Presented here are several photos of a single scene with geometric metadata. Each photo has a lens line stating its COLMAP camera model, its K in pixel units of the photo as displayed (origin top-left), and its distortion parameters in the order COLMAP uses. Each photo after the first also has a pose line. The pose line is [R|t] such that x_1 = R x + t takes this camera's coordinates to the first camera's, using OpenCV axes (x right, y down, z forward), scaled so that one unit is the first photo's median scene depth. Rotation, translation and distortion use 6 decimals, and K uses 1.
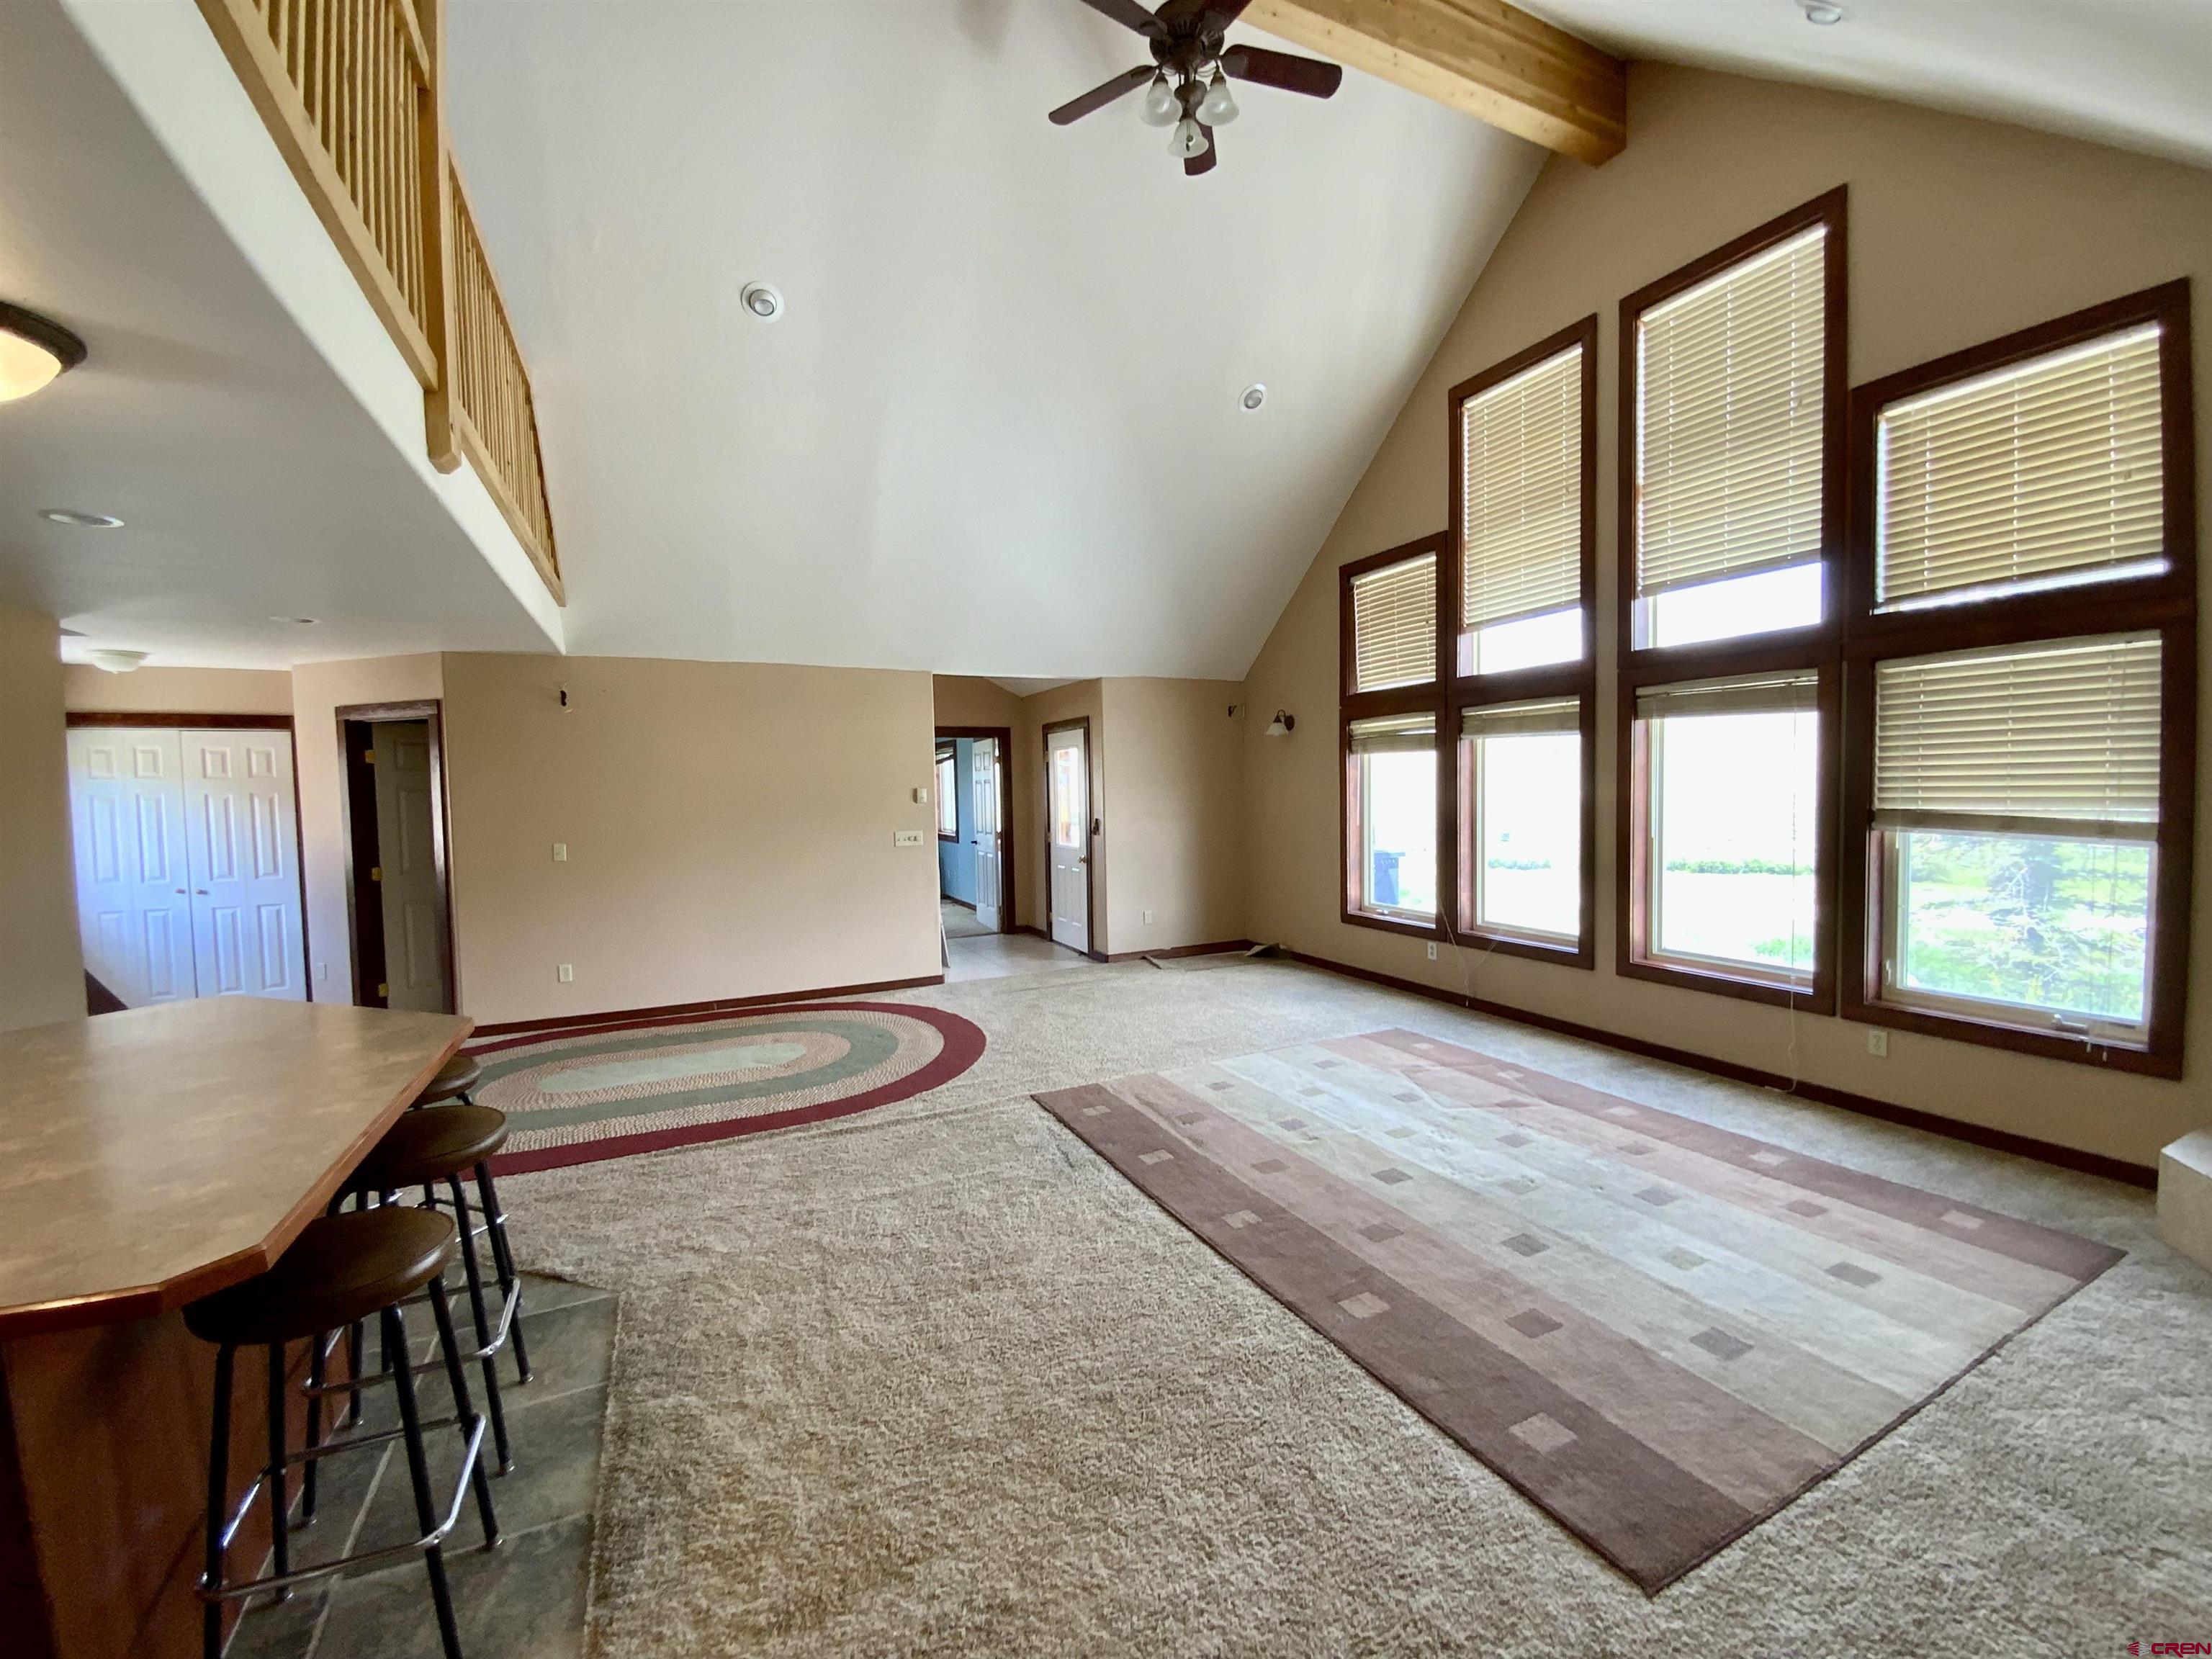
lens RADIAL K [[897.1, 0, 1109.1], [0, 897.1, 829.5], [0, 0, 1]] dist [0.023594, -0.019907]
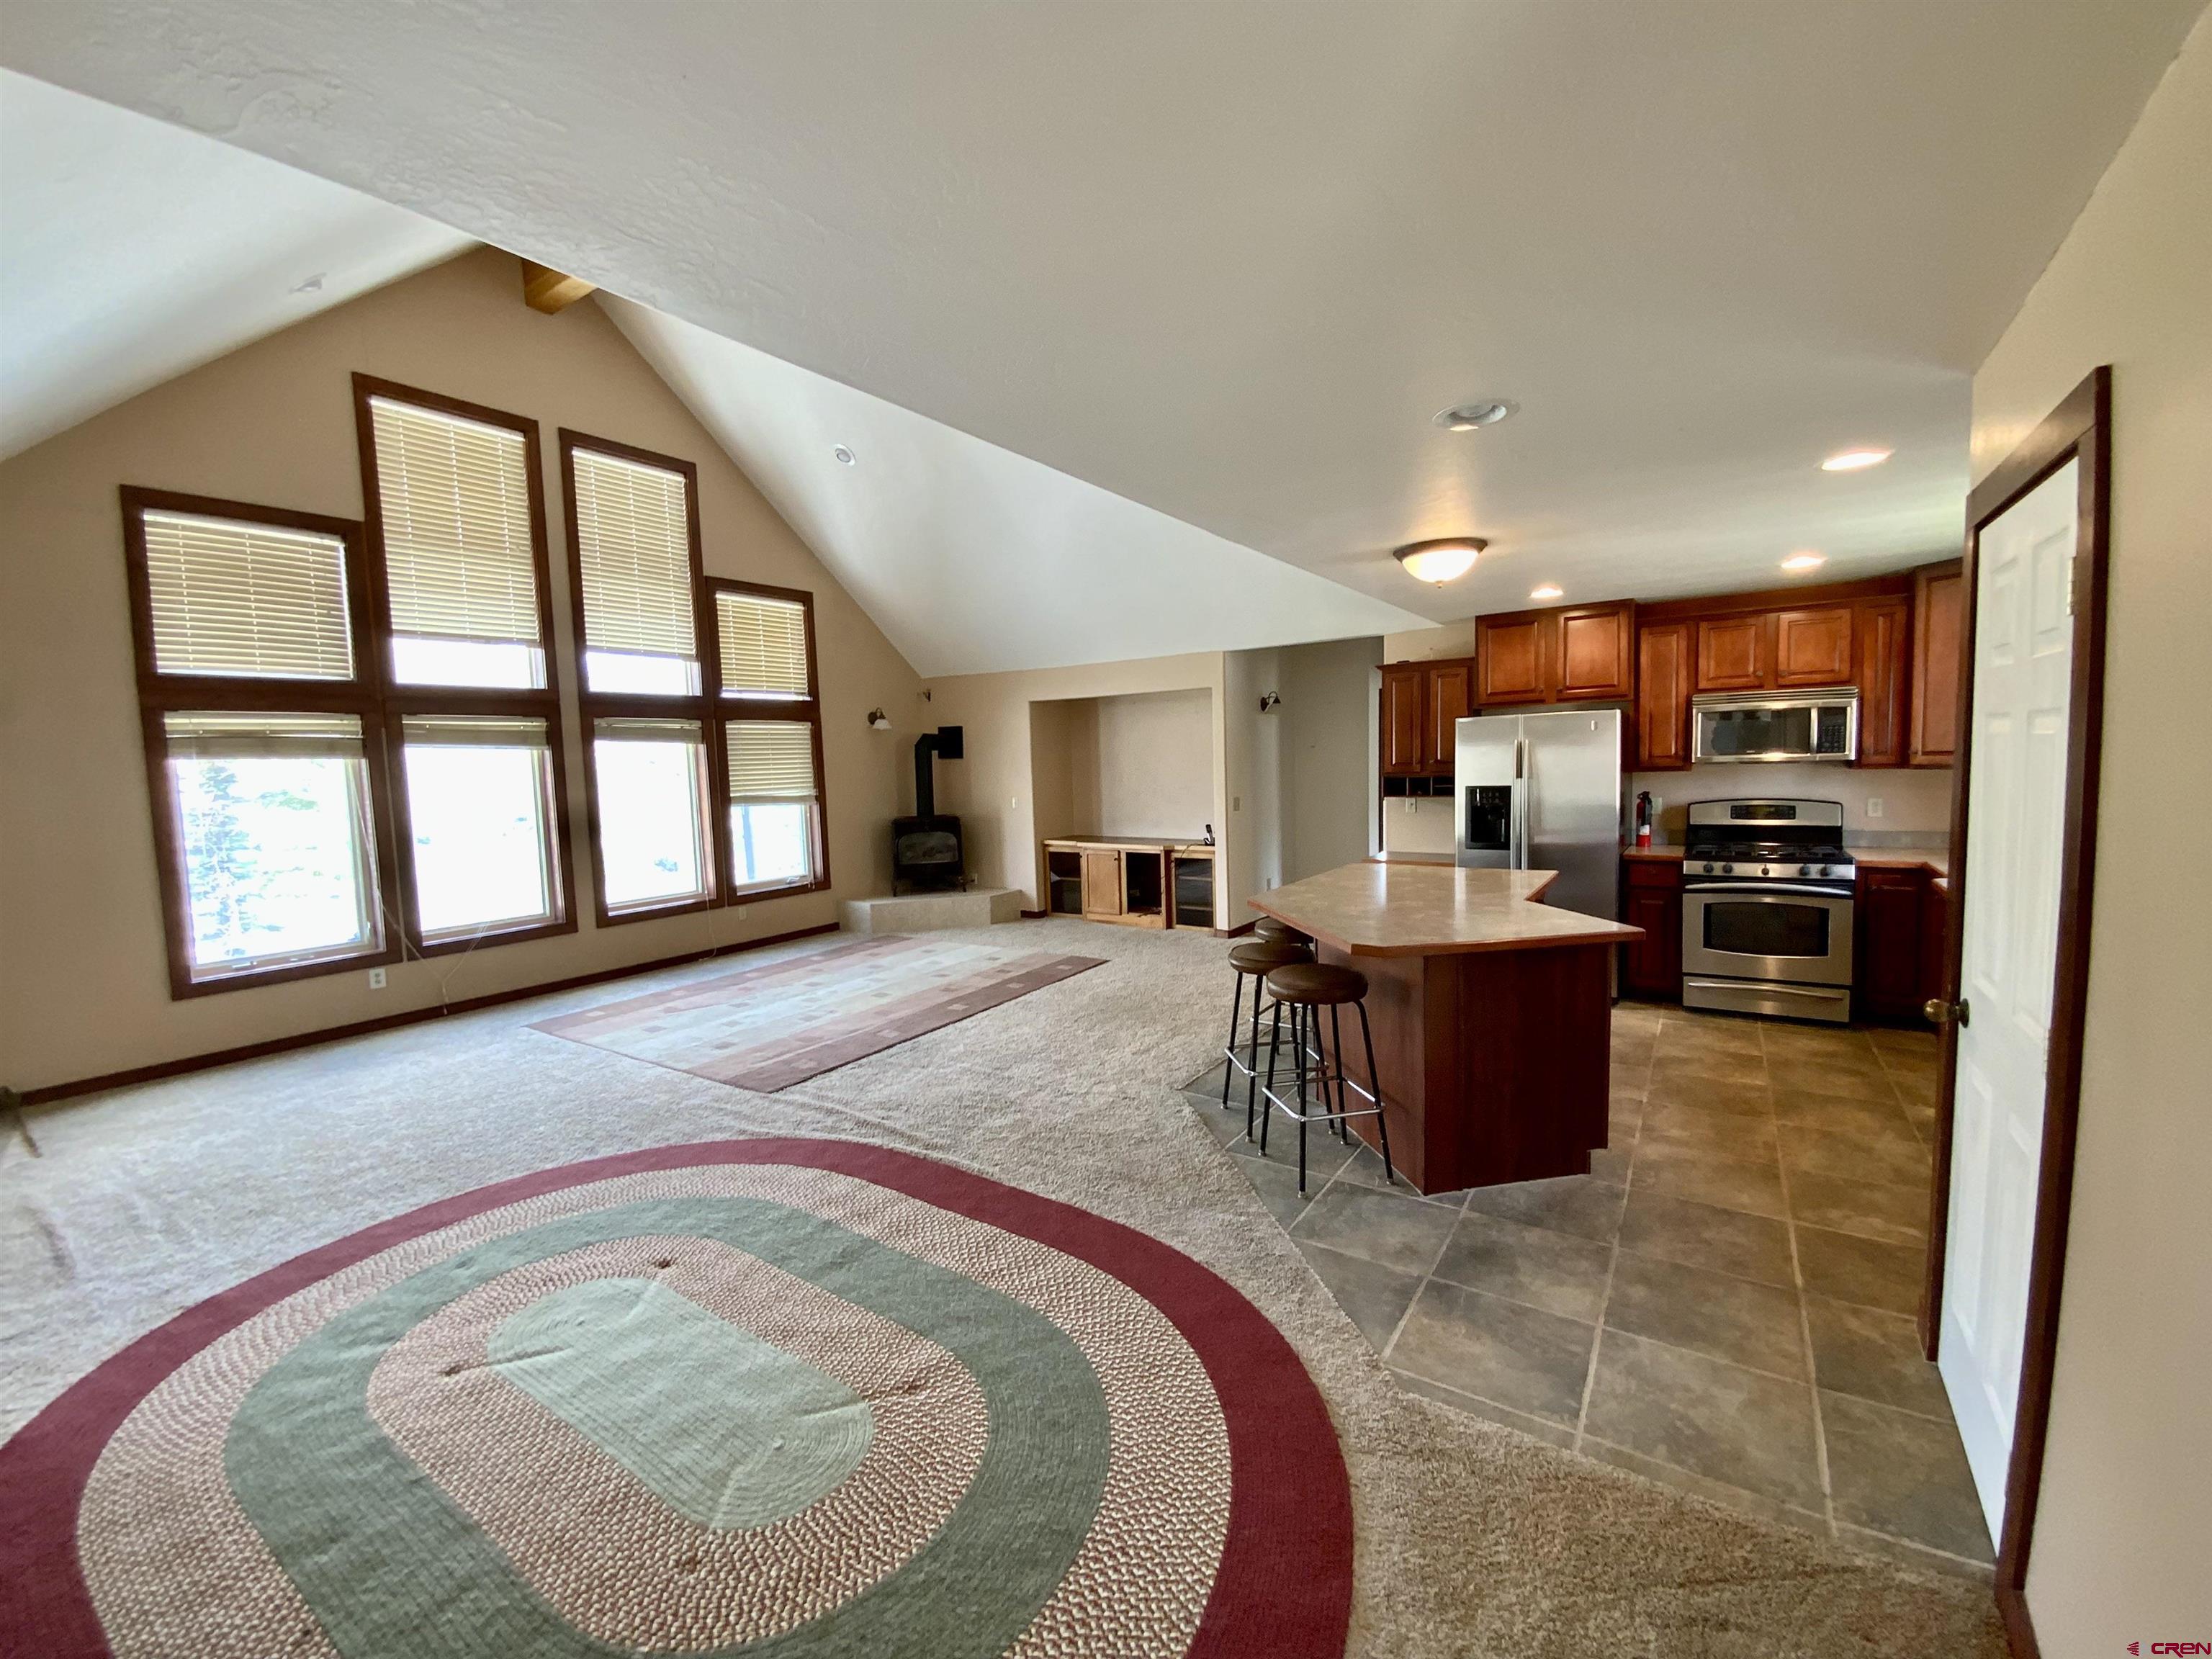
lens RADIAL K [[897.1, 0, 1109.1], [0, 897.1, 829.5], [0, 0, 1]] dist [0.023594, -0.019907]
pose [[-0.506745, -0.039650, 0.861184, -1.128043], [0.077198, 0.992842, 0.091137, -0.057270], [-0.858633, 0.112665, -0.500056, 1.139959]]
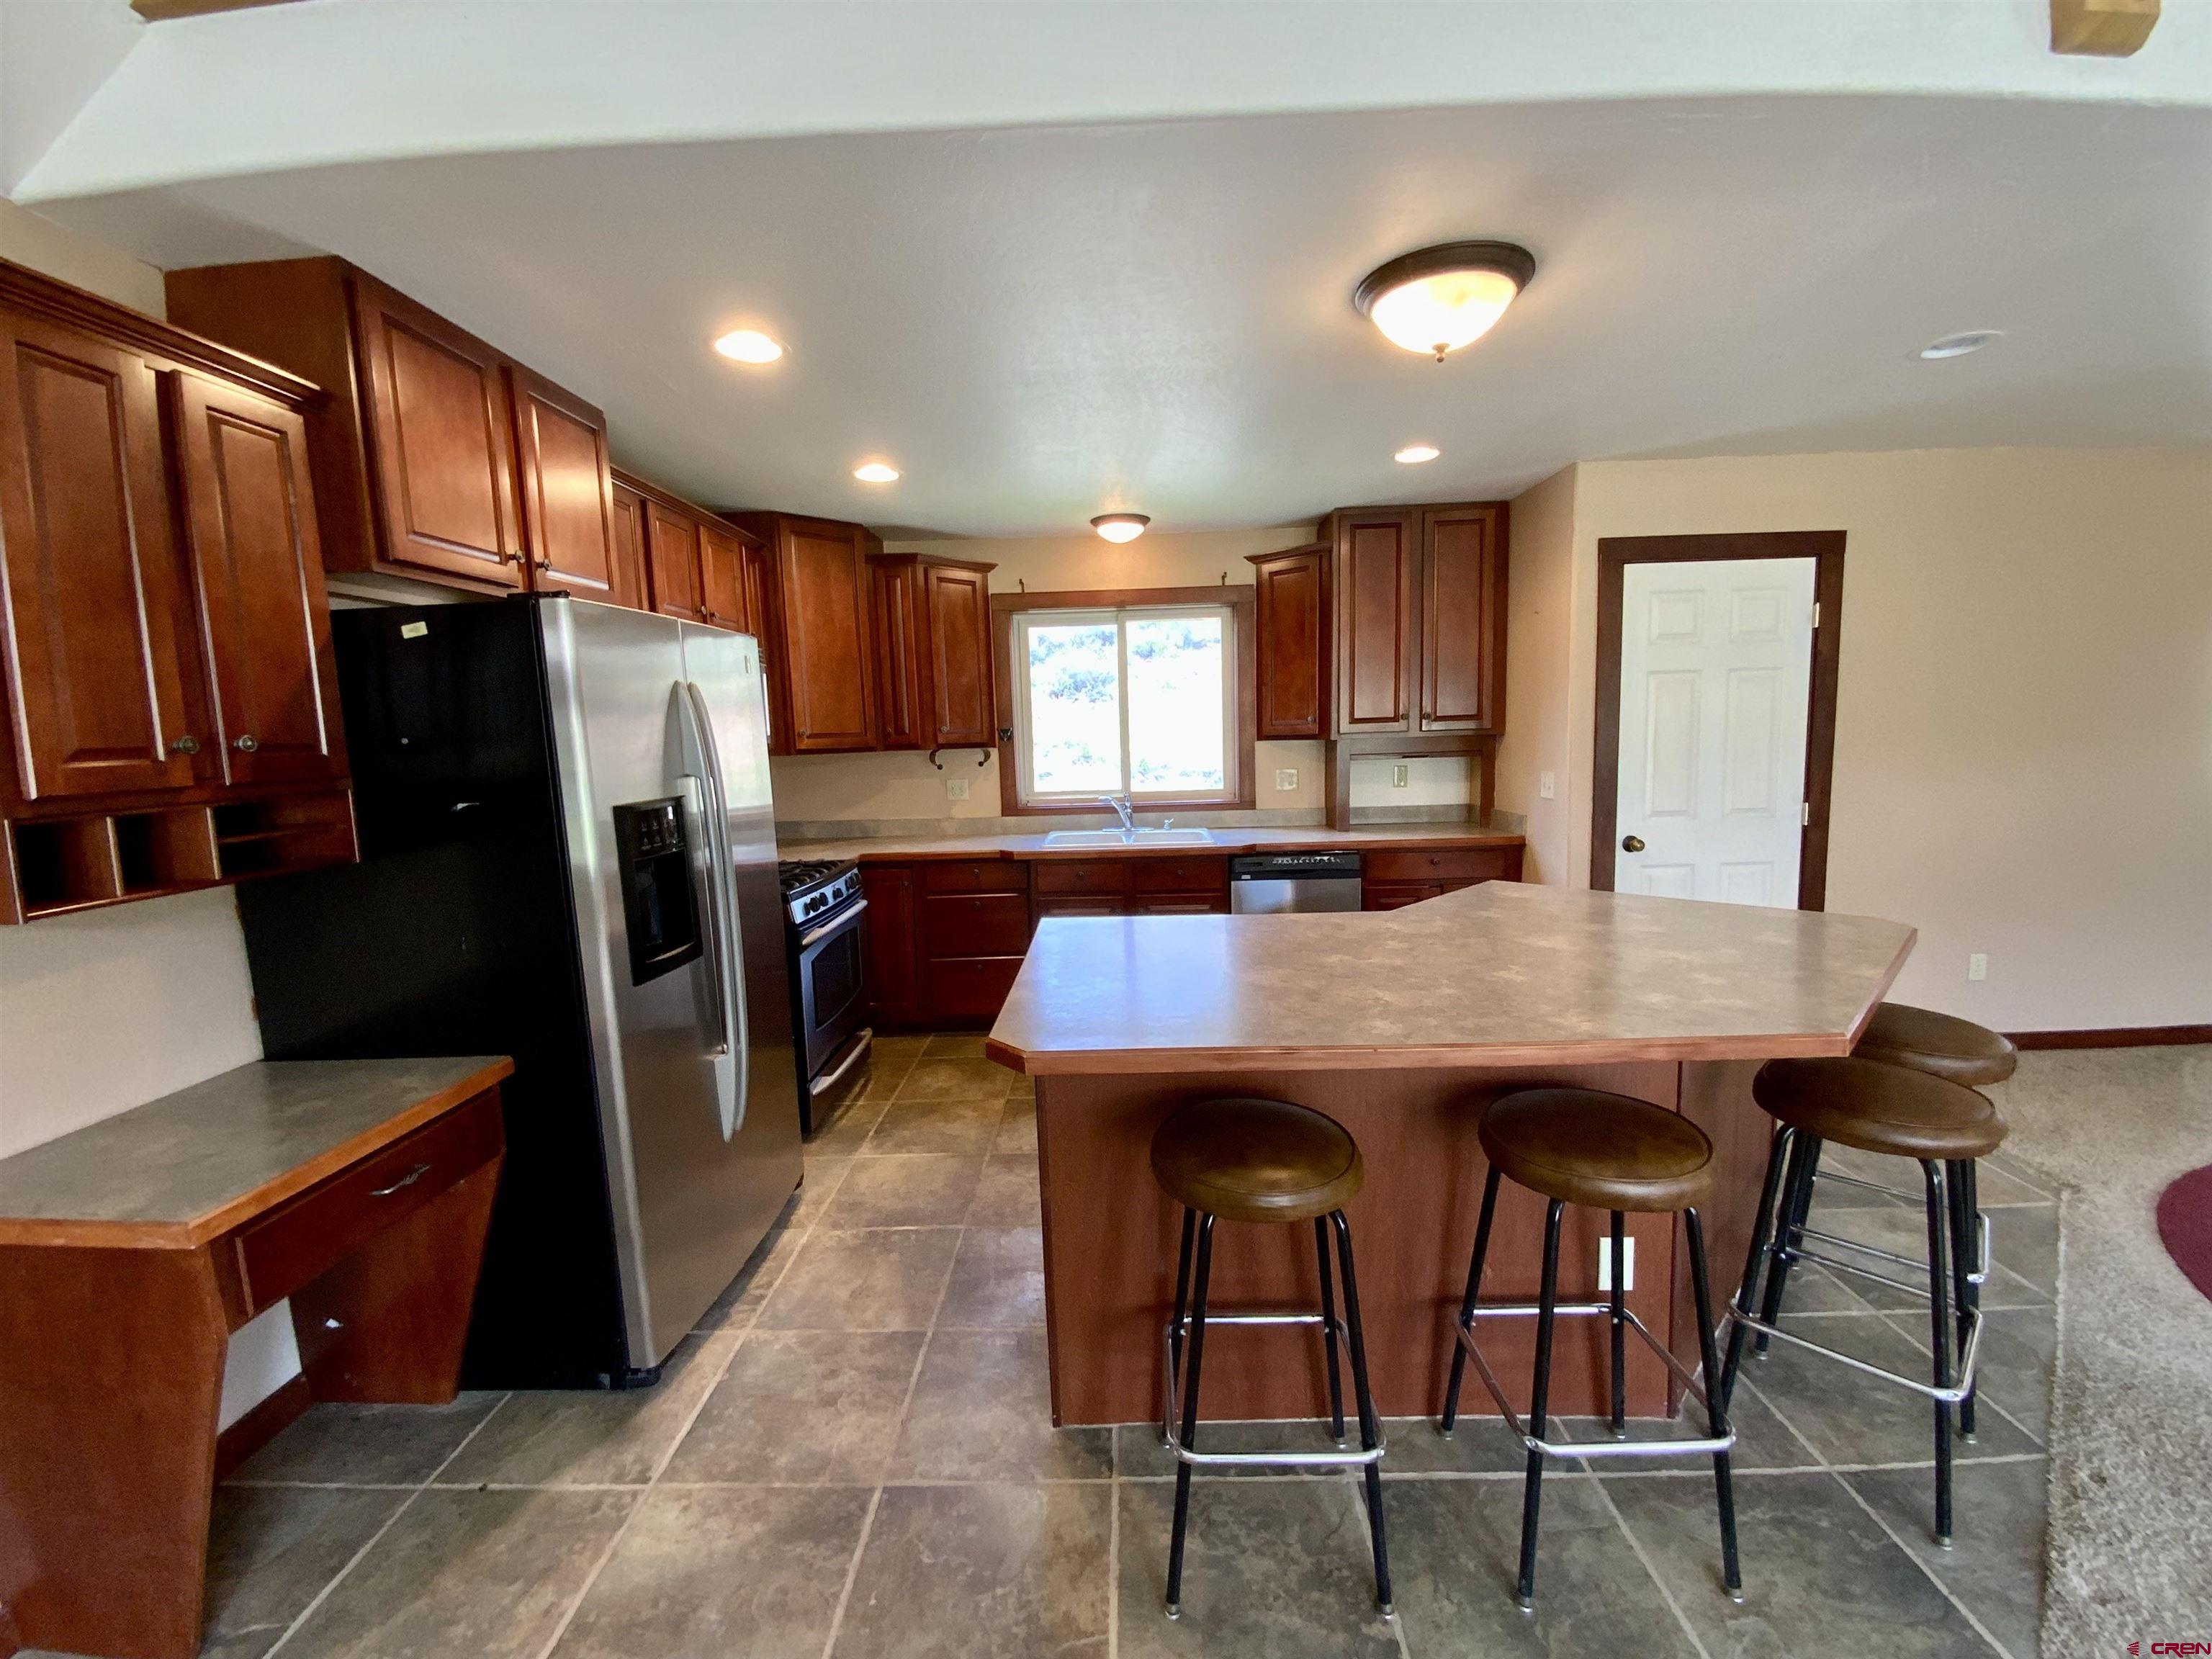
lens RADIAL K [[888.6, 0, 1106.0], [0, 888.6, 829.5], [0, 0, 1]] dist [0.008357, -0.013544]
pose [[-0.452425, 0.128314, -0.882523, 0.010397], [-0.001703, 0.989469, 0.144737, -0.012988], [0.891801, 0.066986, -0.447442, 0.447236]]
